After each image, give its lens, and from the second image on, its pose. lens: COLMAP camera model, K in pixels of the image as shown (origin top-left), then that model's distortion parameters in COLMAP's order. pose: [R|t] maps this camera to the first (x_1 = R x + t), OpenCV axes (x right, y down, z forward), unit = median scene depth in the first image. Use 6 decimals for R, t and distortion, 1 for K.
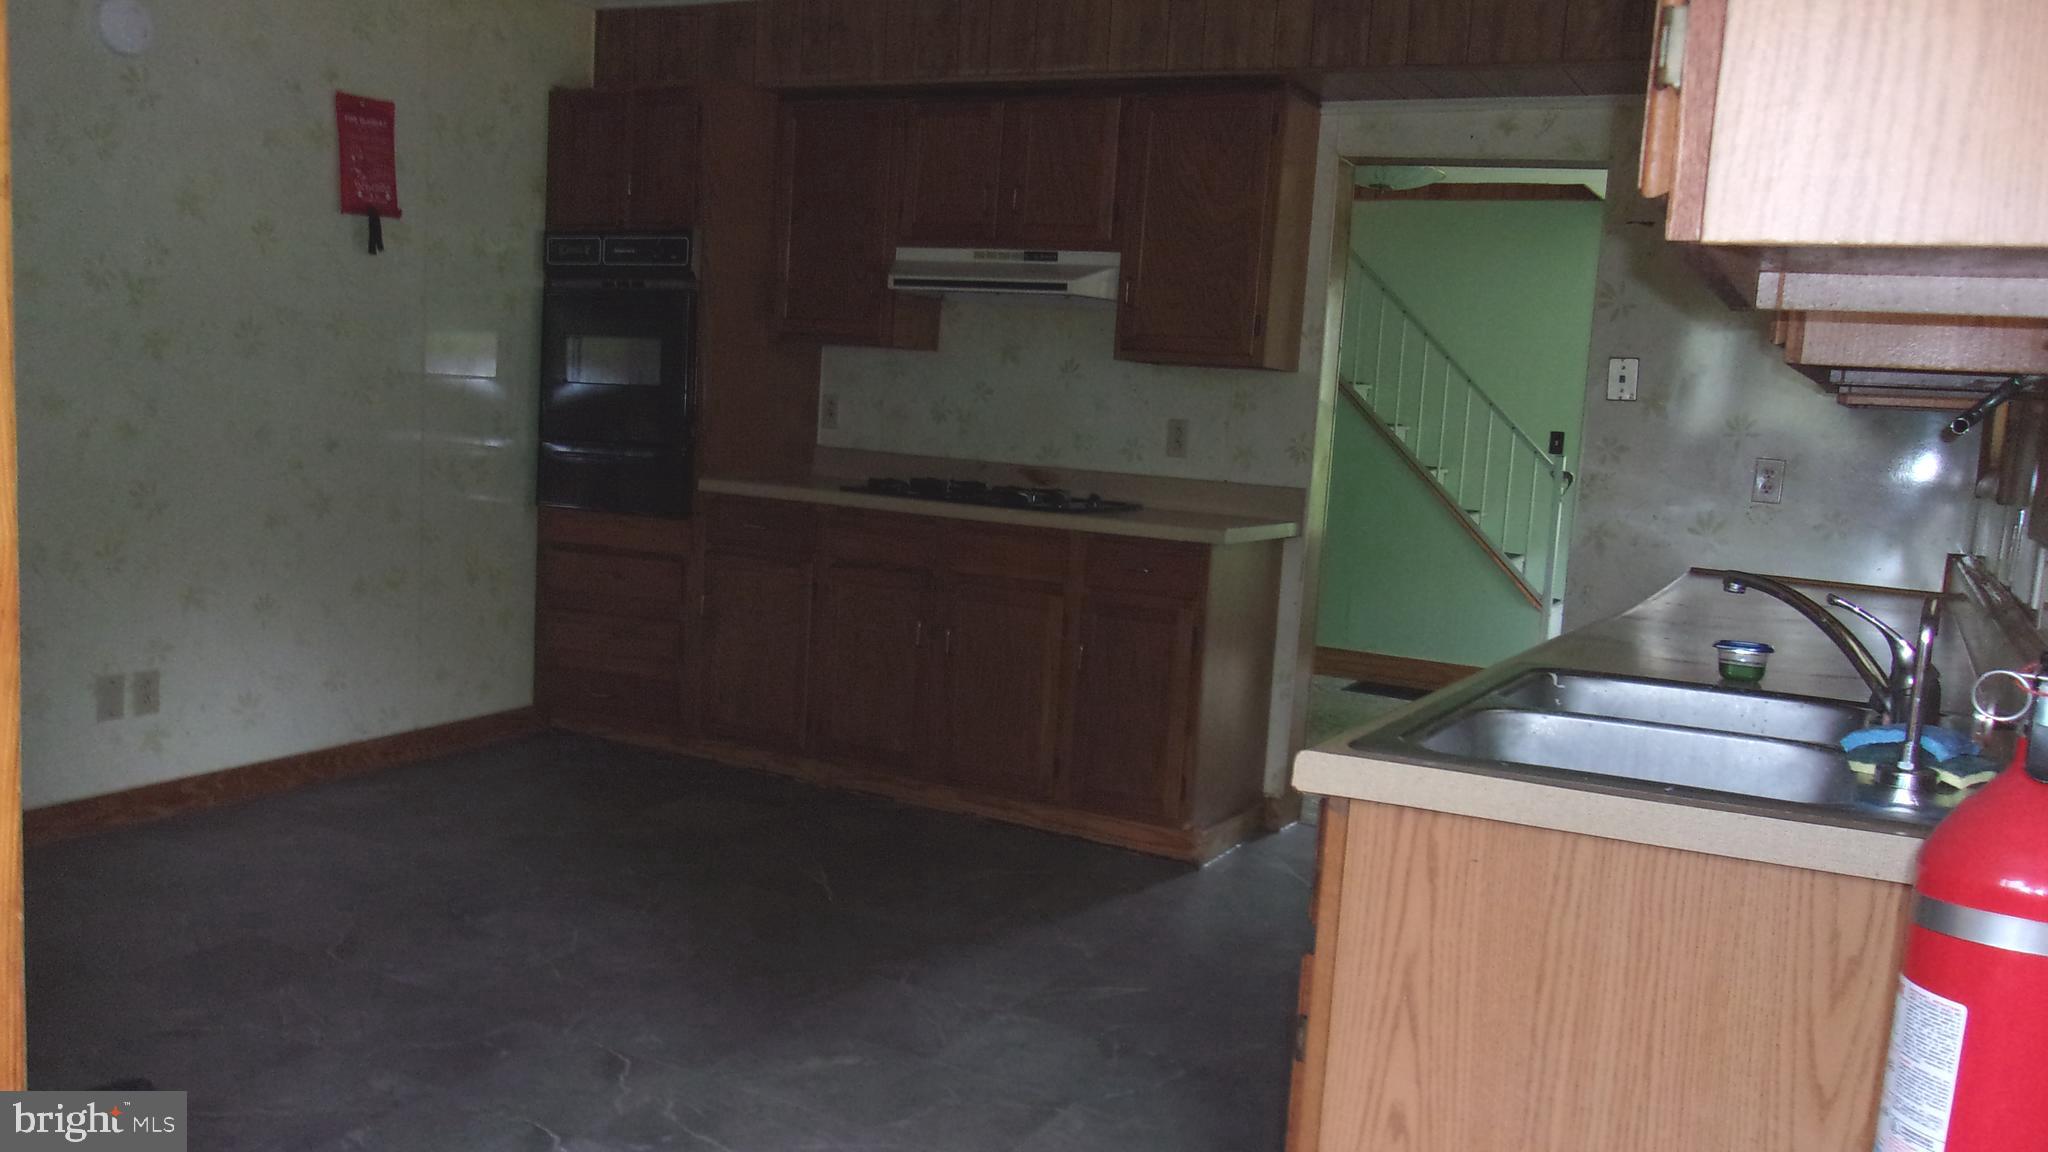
lens RADIAL K [[1577.1, 0, 1024.0], [0, 1577.1, 576.0], [0, 0, 1]] dist [-0.010742, -0.004645]
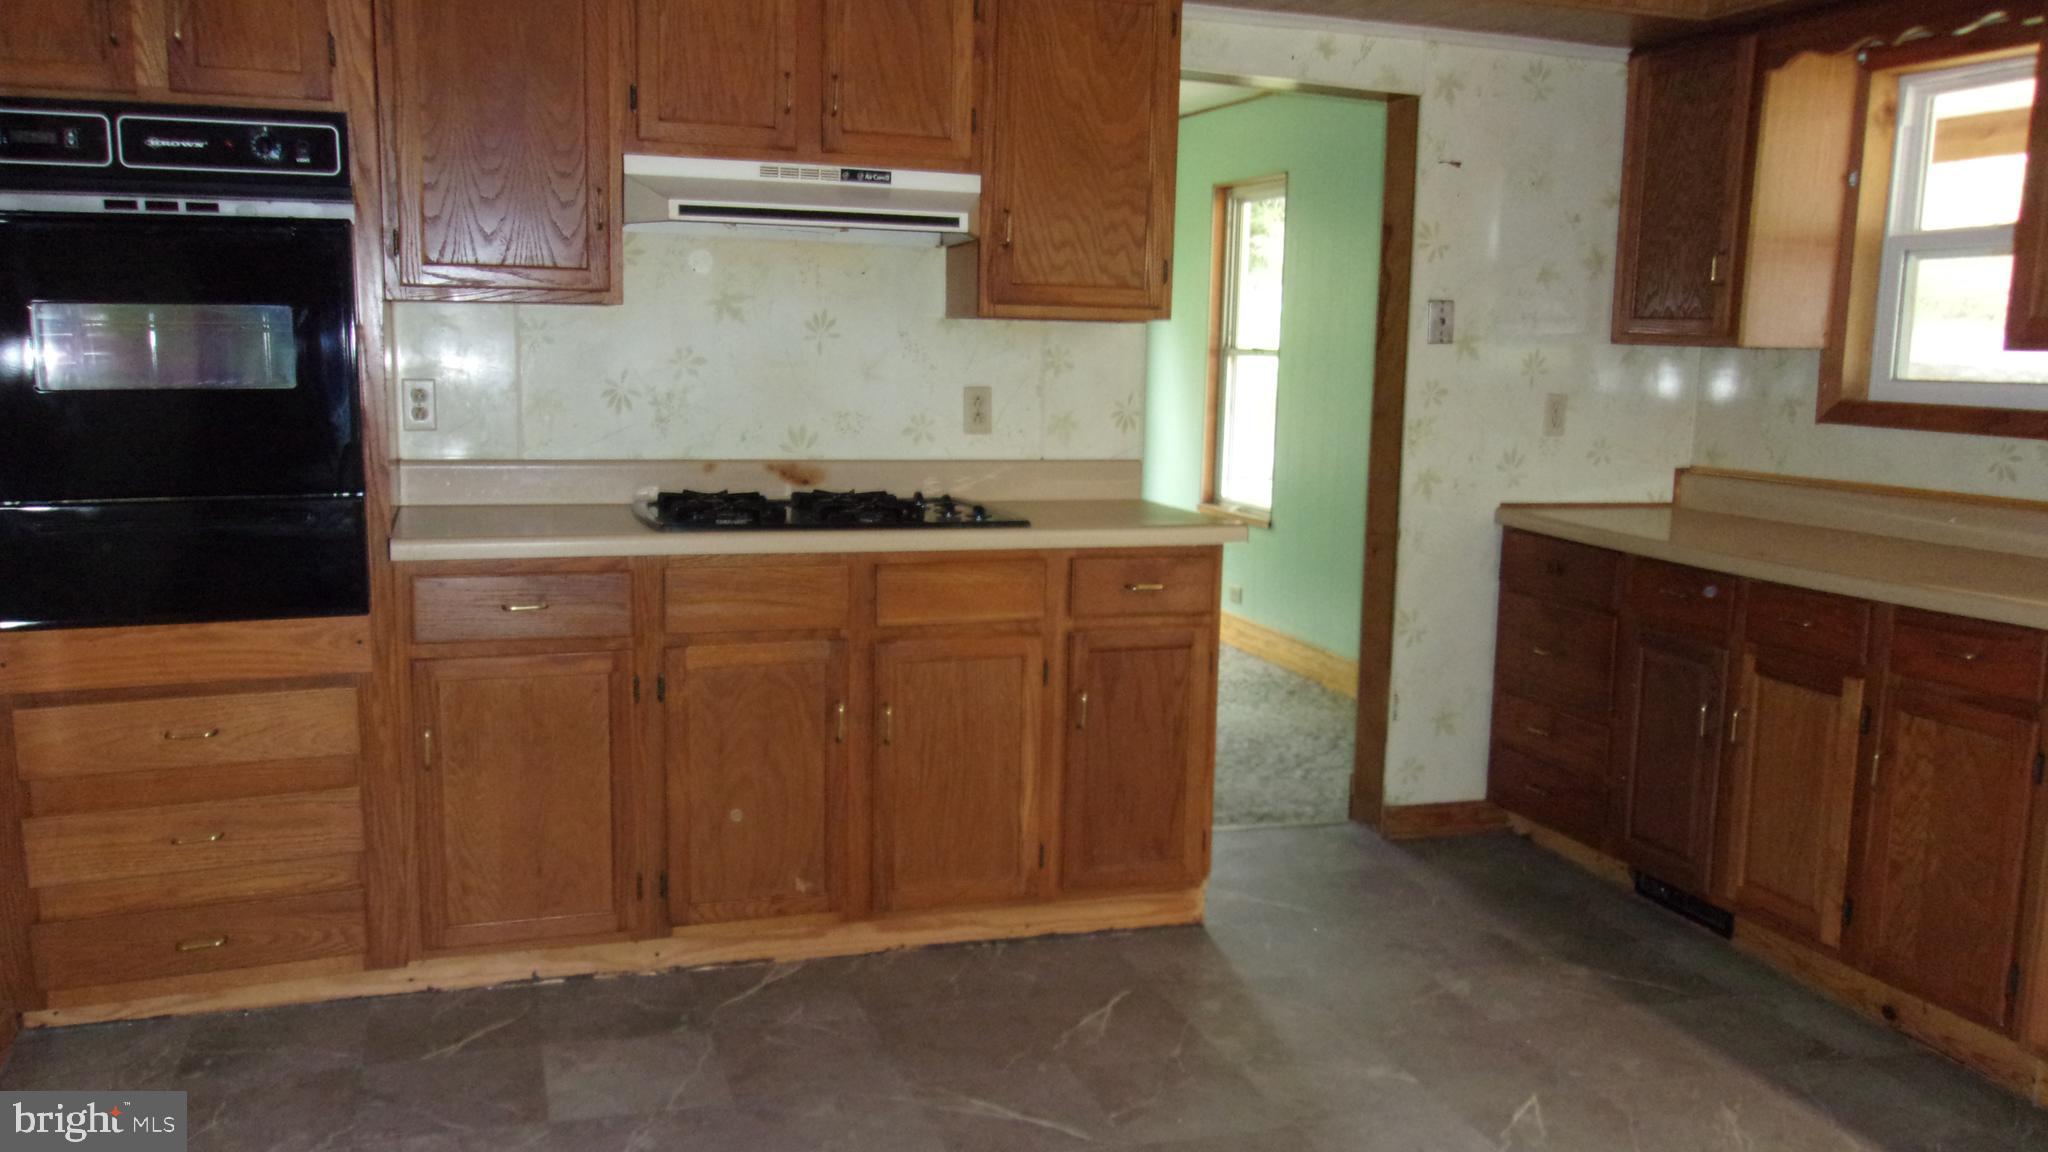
lens RADIAL K [[1577.1, 0, 1024.0], [0, 1577.1, 576.0], [0, 0, 1]] dist [-0.010742, -0.004645]
pose [[0.714755, -0.147792, 0.683580, -0.452029], [0.102929, 0.989003, 0.106203, -0.088114], [-0.691759, -0.005549, 0.722107, 0.414470]]
